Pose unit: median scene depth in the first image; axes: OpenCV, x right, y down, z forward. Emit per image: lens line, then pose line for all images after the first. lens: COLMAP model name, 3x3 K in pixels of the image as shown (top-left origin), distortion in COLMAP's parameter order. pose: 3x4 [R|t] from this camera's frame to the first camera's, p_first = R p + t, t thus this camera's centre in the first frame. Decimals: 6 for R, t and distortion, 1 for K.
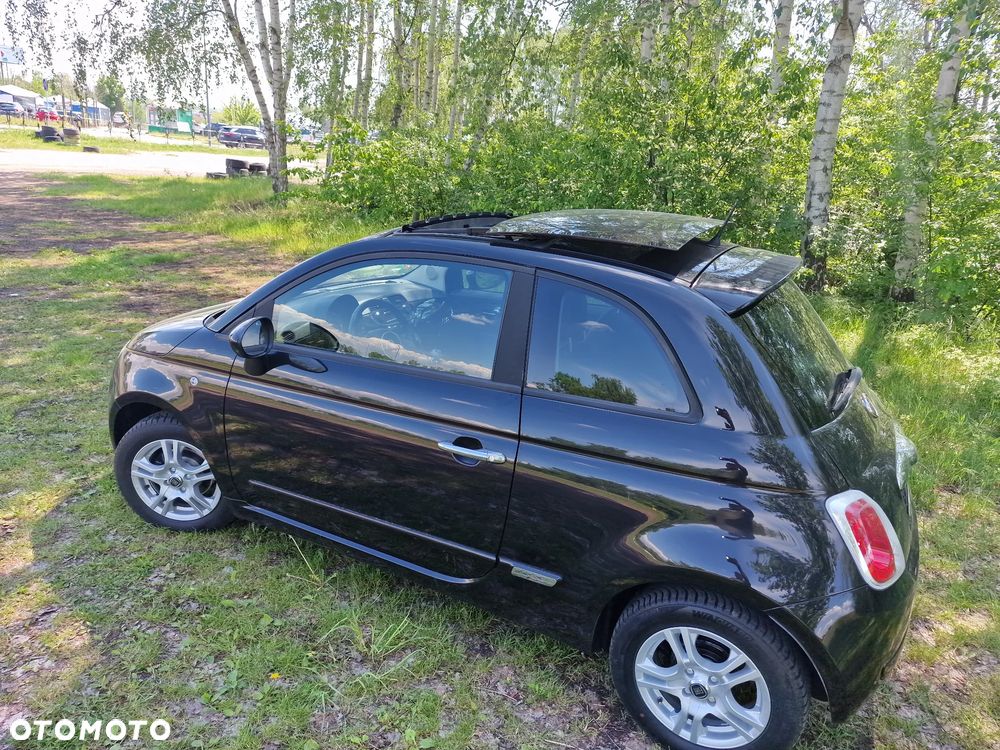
lens RADIAL K [[661.3, 0, 502.2], [0, 661.3, 394.1], [0, 0, 1]] dist [0.047457, -0.037405]
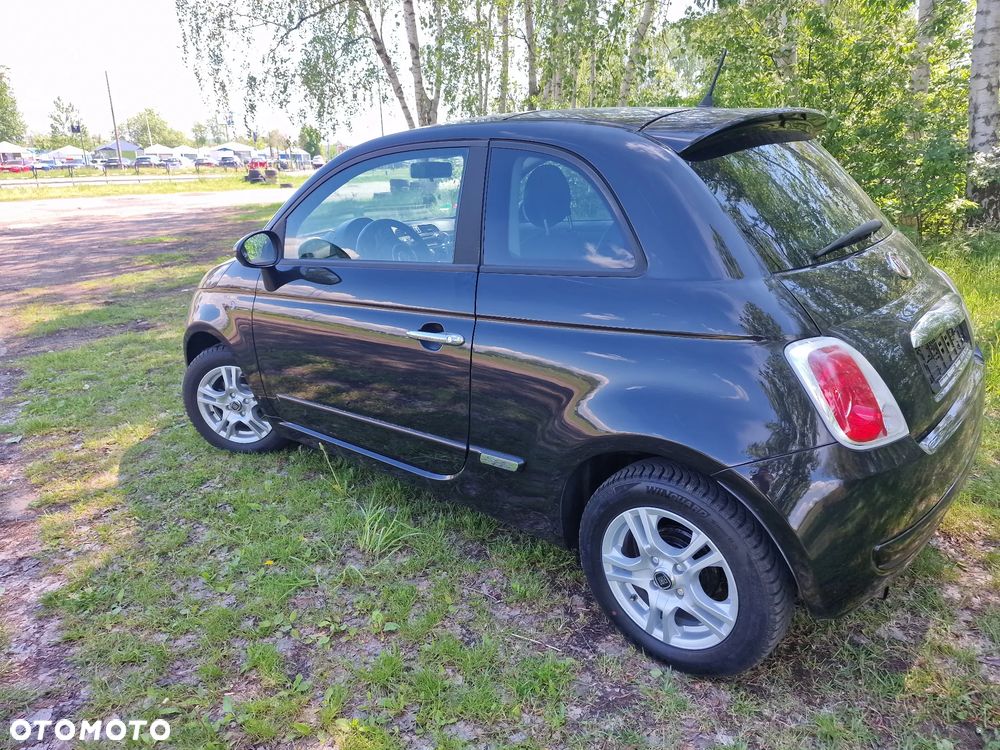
lens RADIAL K [[656.7, 0, 500.5], [0, 656.7, 373.8], [0, 0, 1]] dist [0.063964, -0.049466]
pose [[0.968139, -0.035142, -0.247935, 0.278898], [0.027053, 0.998987, -0.035957, 0.173259], [0.248948, 0.028104, 0.968109, 0.073379]]
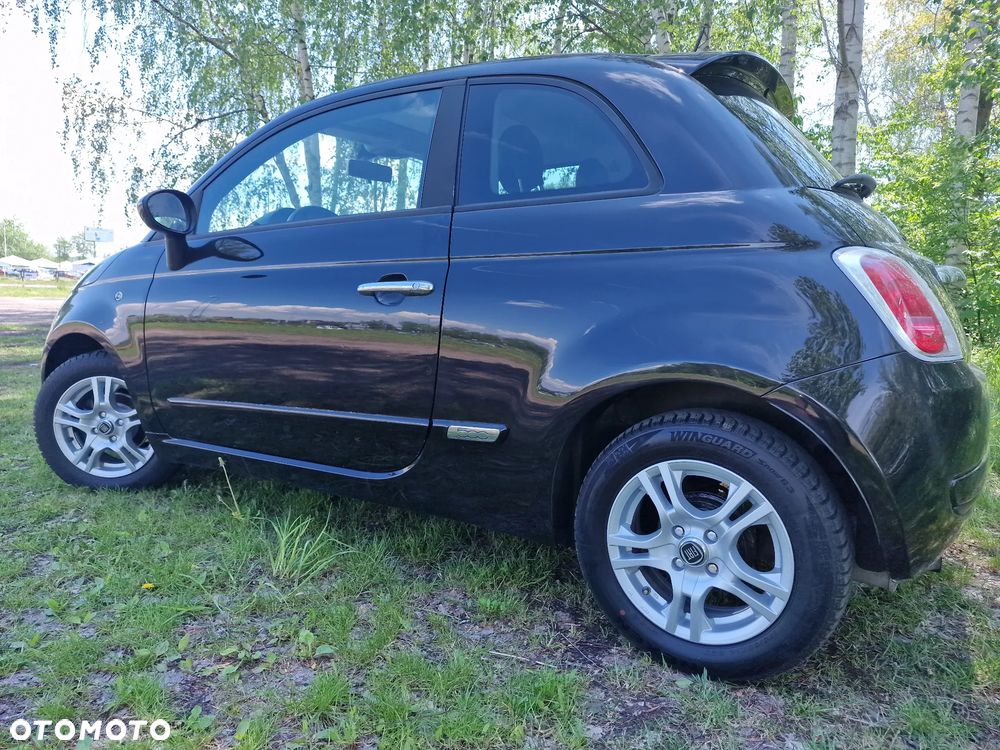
lens RADIAL K [[665.8, 0, 494.7], [0, 665.8, 373.9], [0, 0, 1]] dist [0.063646, -0.054087]
pose [[0.996437, -0.042268, -0.072984, 0.128389], [0.025017, 0.974534, -0.222842, 0.366724], [0.080544, 0.220222, 0.972119, 0.214432]]
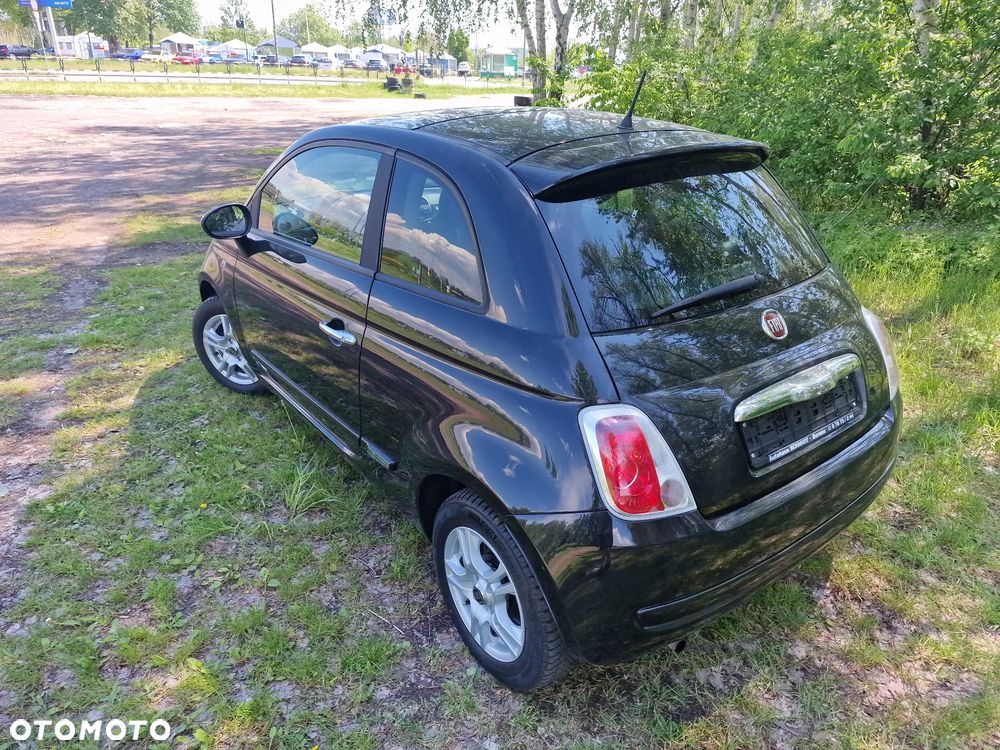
lens RADIAL K [[656.7, 0, 500.5], [0, 656.7, 373.8], [0, 0, 1]] dist [0.063964, -0.049466]
pose [[0.907334, 0.114472, -0.404526, 0.599048], [-0.088840, 0.992694, 0.081647, 0.042075], [0.410917, -0.038143, 0.910875, 0.139755]]
